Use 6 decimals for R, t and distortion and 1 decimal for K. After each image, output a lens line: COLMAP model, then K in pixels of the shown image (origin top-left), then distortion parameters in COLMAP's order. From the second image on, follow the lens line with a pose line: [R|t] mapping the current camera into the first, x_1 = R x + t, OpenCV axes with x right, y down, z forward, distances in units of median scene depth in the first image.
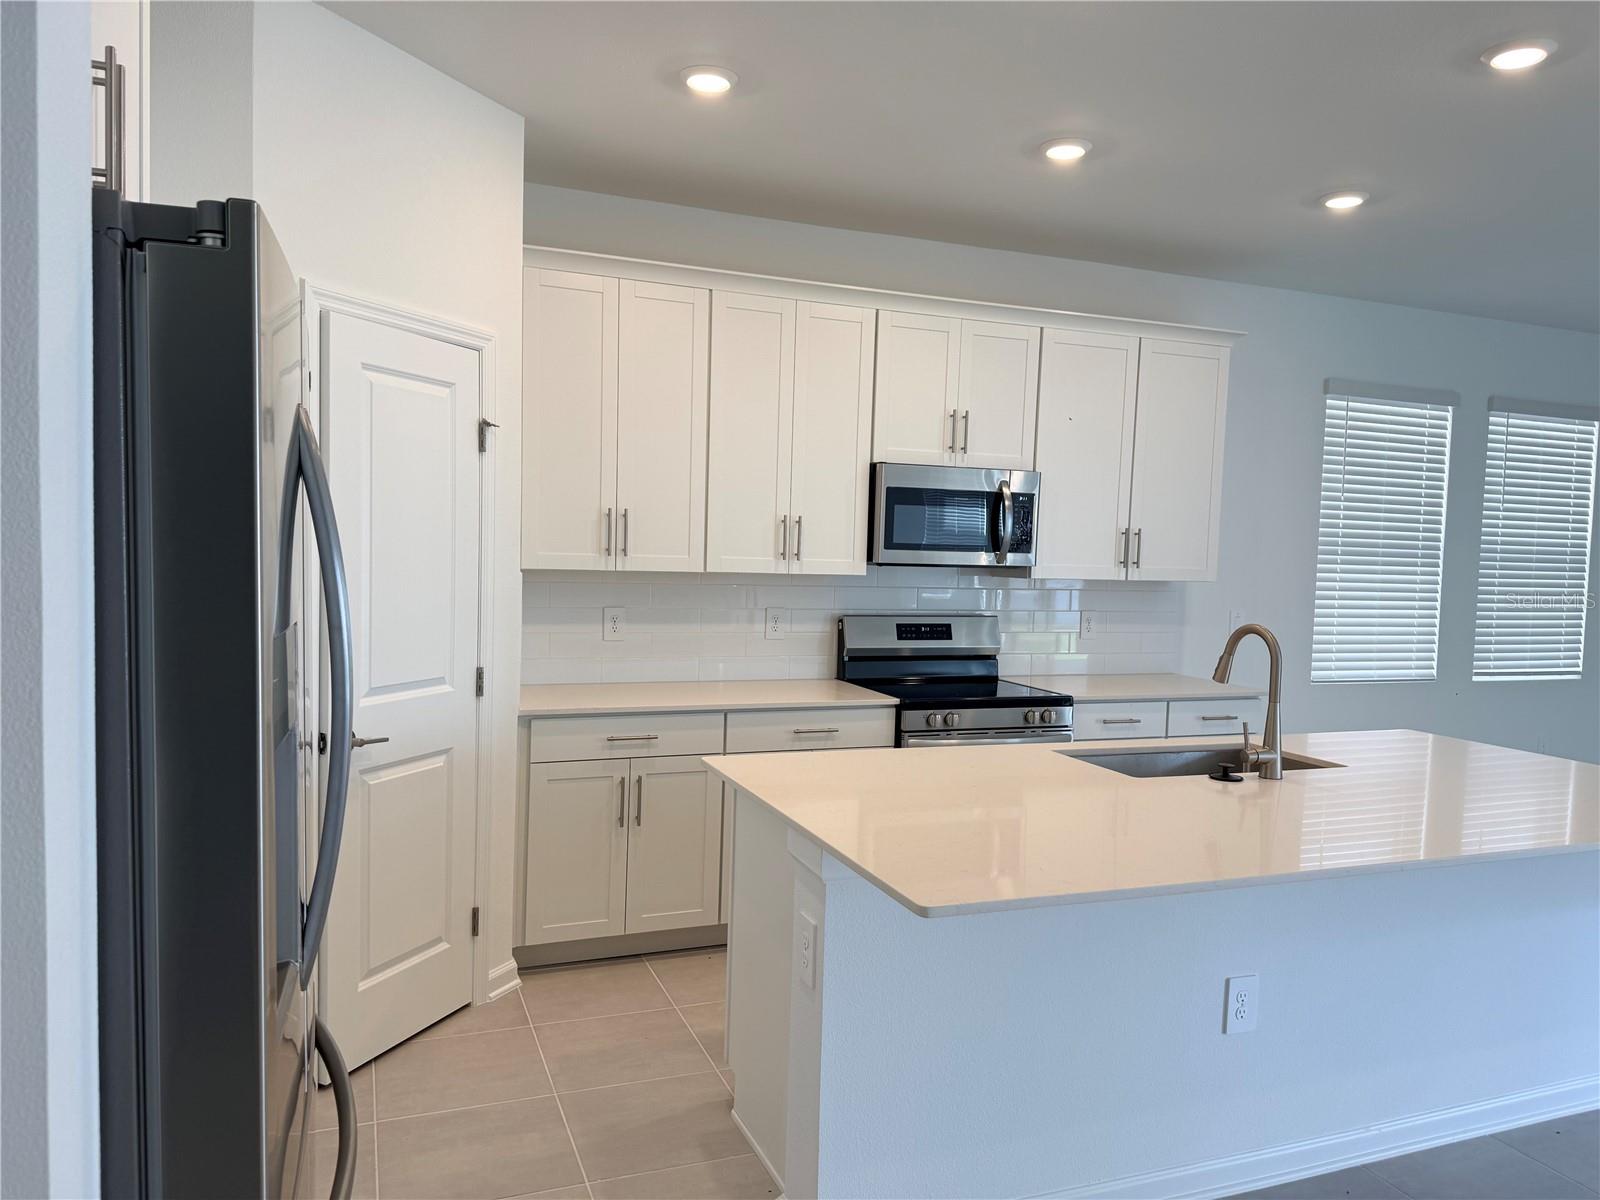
lens RADIAL K [[1119.2, 0, 803.1], [0, 1119.2, 608.0], [0, 0, 1]] dist [0.113701, -0.138165]
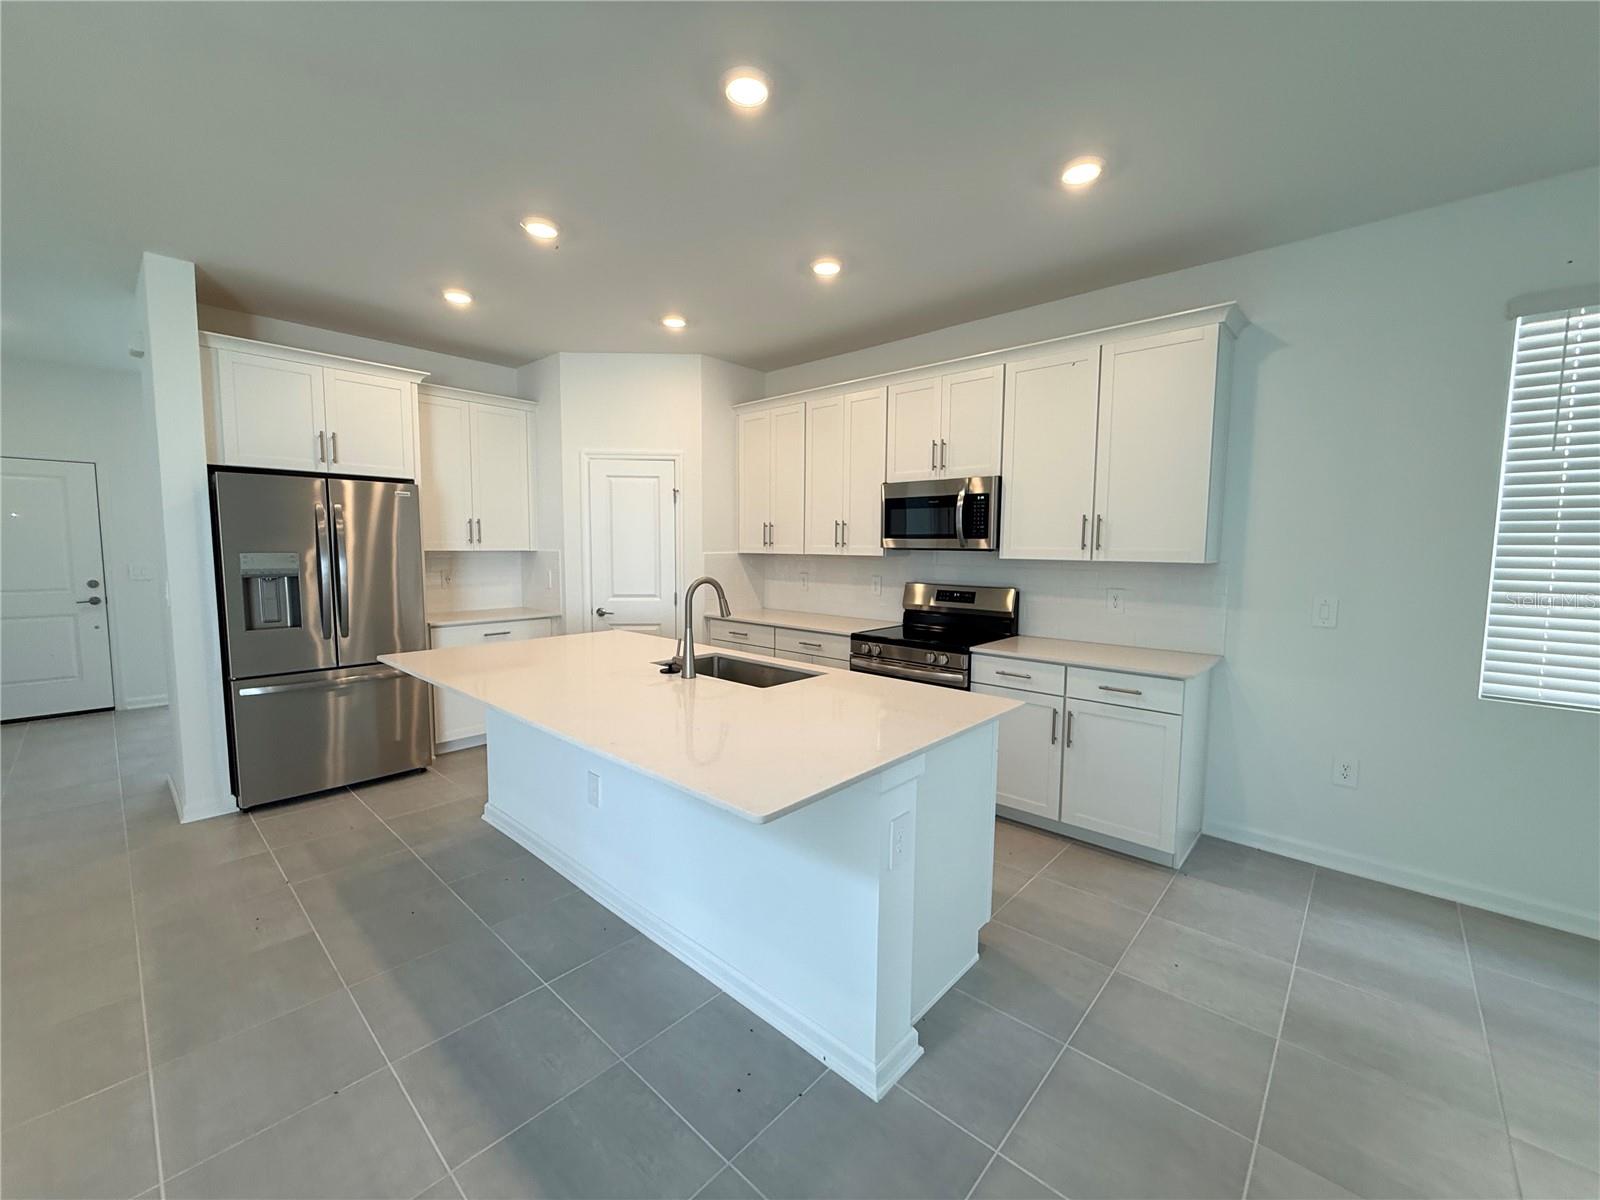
lens RADIAL K [[638.2, 0, 792.0], [0, 638.2, 599.2], [0, 0, 1]] dist [-0.002781, -0.000251]
pose [[0.431263, 0.050665, -0.900803, 0.794000], [-0.046399, 0.998346, 0.033937, 0.006898], [0.901032, 0.027161, 0.432901, 0.485809]]
